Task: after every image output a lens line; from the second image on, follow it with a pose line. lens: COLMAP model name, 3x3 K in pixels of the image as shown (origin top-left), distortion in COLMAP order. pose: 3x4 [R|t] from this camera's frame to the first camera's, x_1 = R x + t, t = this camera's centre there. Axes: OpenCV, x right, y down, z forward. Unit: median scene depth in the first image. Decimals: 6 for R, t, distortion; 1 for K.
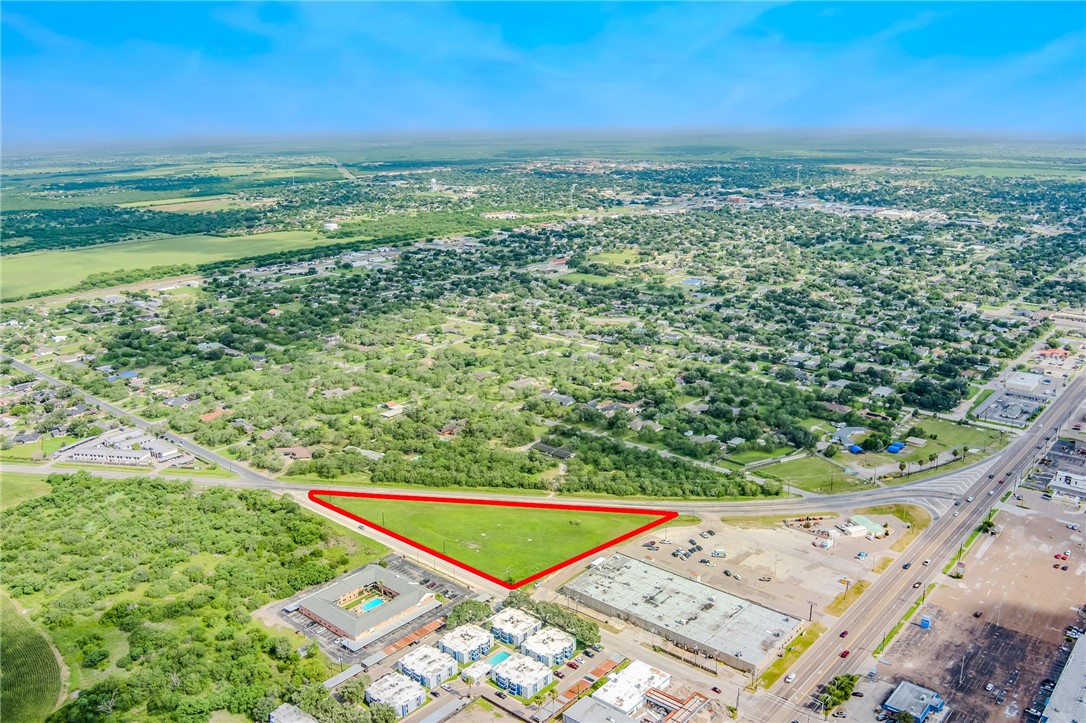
lens RADIAL K [[884.8, 0, 543.0], [0, 884.8, 361.5], [0, 0, 1]] dist [-0.066068, -0.002504]
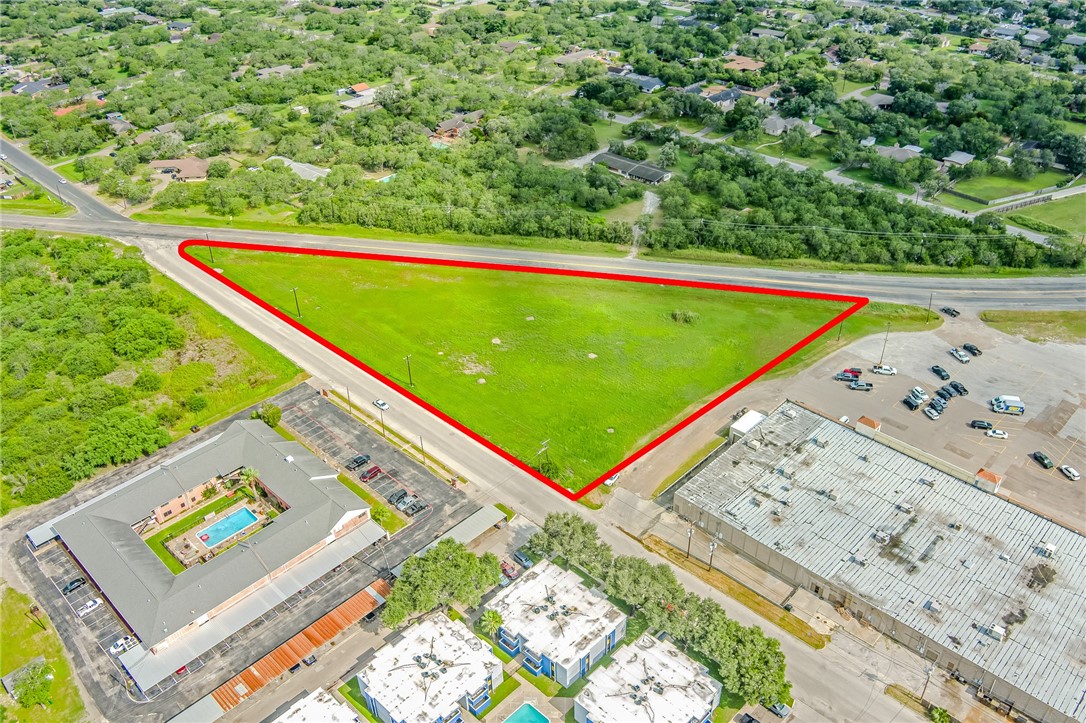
lens RADIAL K [[884.8, 0, 543.0], [0, 884.8, 361.5], [0, 0, 1]] dist [-0.066068, -0.002504]
pose [[0.998595, 0.023449, -0.047516, -0.014999], [-0.007501, 0.950272, 0.311331, 0.044761], [0.052453, -0.310538, 0.949113, 0.435194]]
